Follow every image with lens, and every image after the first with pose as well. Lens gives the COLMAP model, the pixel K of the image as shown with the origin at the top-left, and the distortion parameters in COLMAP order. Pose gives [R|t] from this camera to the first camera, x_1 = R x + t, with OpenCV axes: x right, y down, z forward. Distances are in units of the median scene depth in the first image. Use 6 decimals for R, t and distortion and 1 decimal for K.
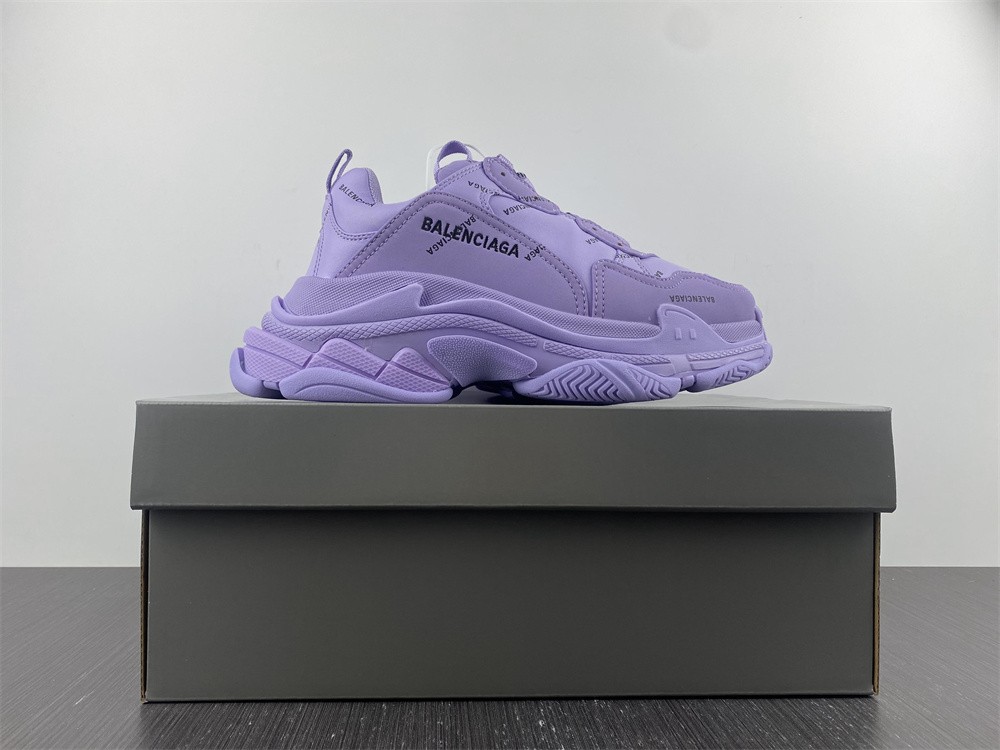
lens RADIAL K [[762.4, 0, 500.0], [0, 762.4, 375.0], [0, 0, 1]] dist [0.114767, -0.001069]
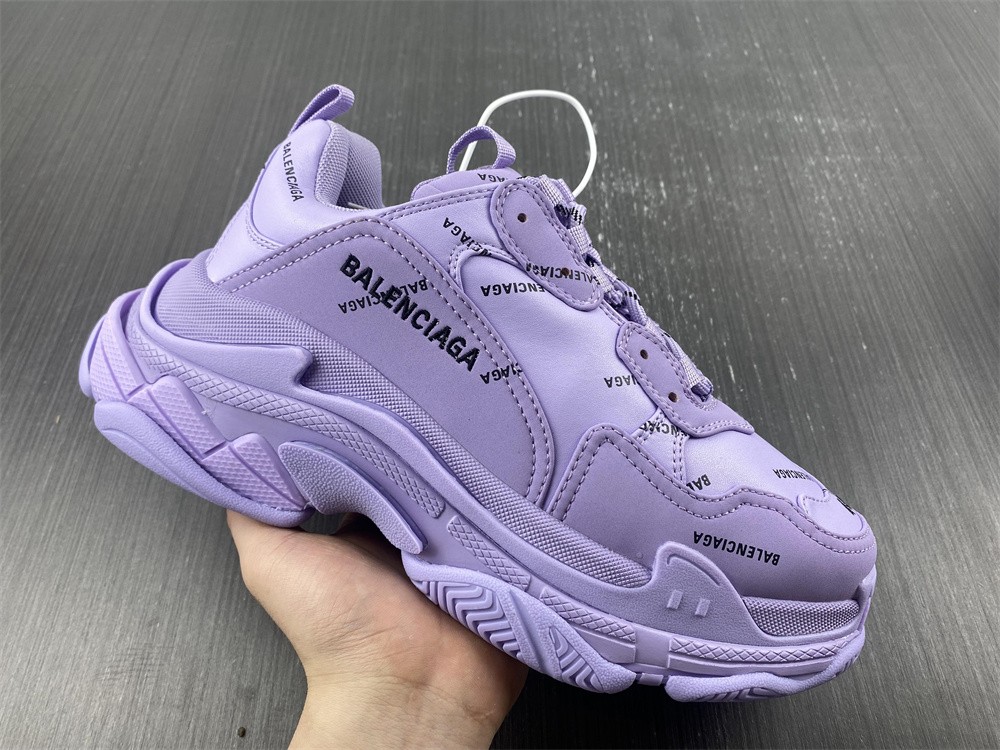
lens RADIAL K [[778.5, 0, 500.0], [0, 778.5, 375.0], [0, 0, 1]] dist [0.012095, -0.006907]
pose [[0.874861, 0.418731, -0.243479, 0.194238], [-0.353109, 0.895426, 0.271156, -0.326531], [0.331559, -0.151249, 0.931232, 0.445024]]
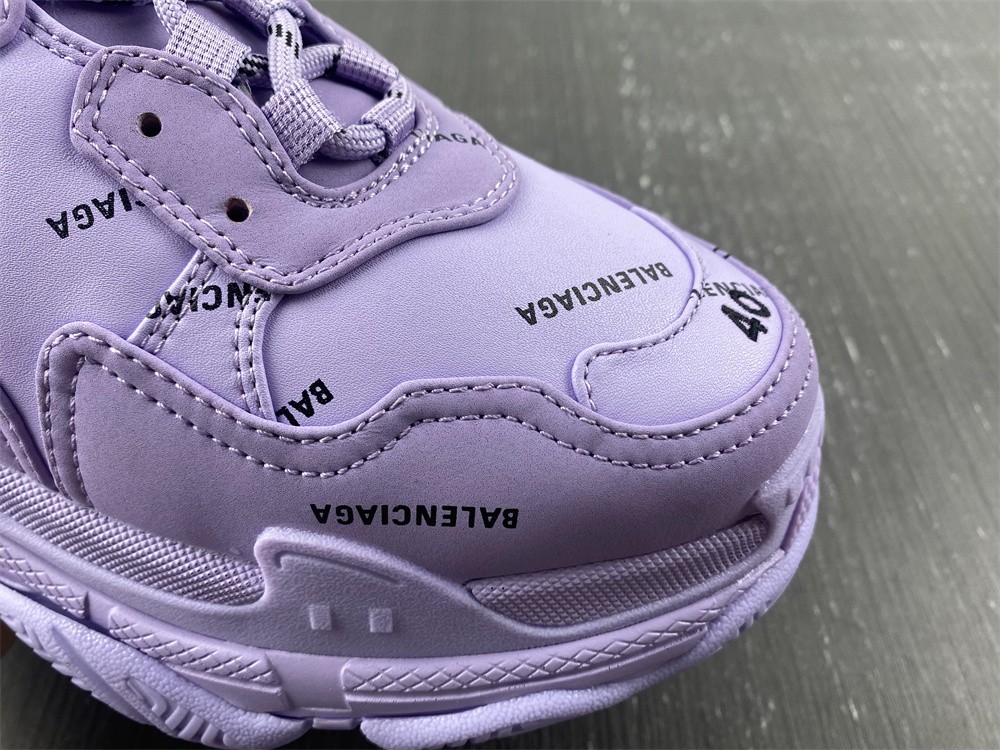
lens RADIAL K [[778.5, 0, 500.0], [0, 778.5, 375.0], [0, 0, 1]] dist [0.012095, -0.006907]
pose [[0.888297, 0.355566, -0.290693, 0.358128], [-0.053607, 0.708889, 0.703280, -0.346608], [0.456131, -0.609138, 0.648765, 0.914457]]
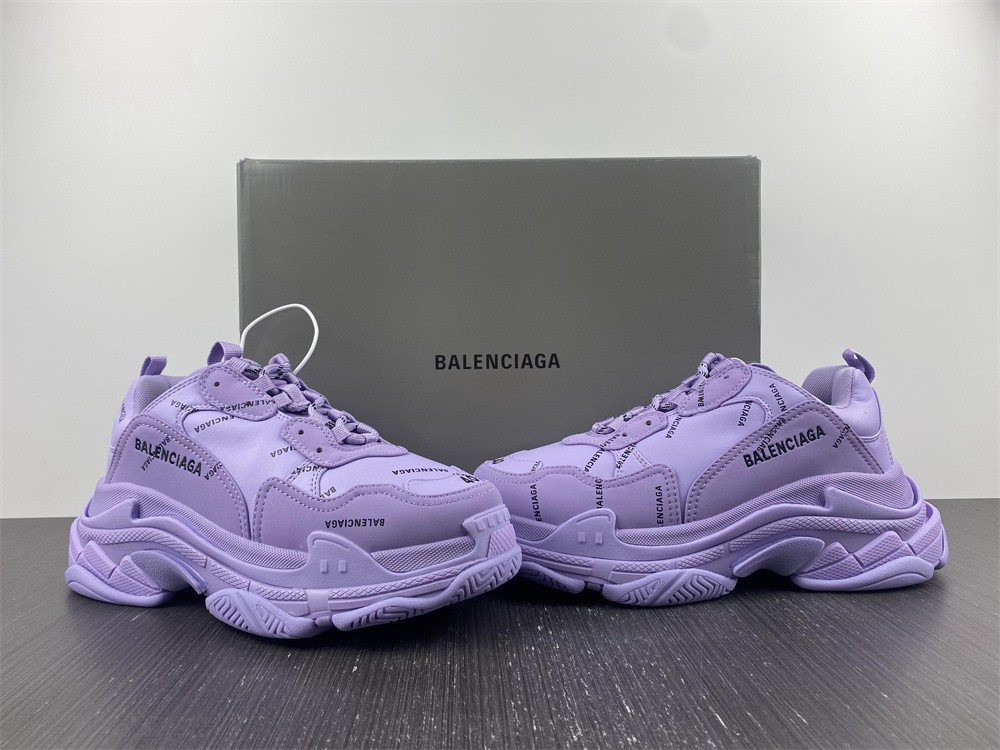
lens RADIAL K [[778.5, 0, 500.0], [0, 778.5, 375.0], [0, 0, 1]] dist [0.012095, -0.006907]
pose [[0.822973, 0.001970, -0.568077, 0.964395], [0.046776, 0.996363, 0.071220, -0.348910], [0.566151, -0.085185, 0.819888, 0.378663]]
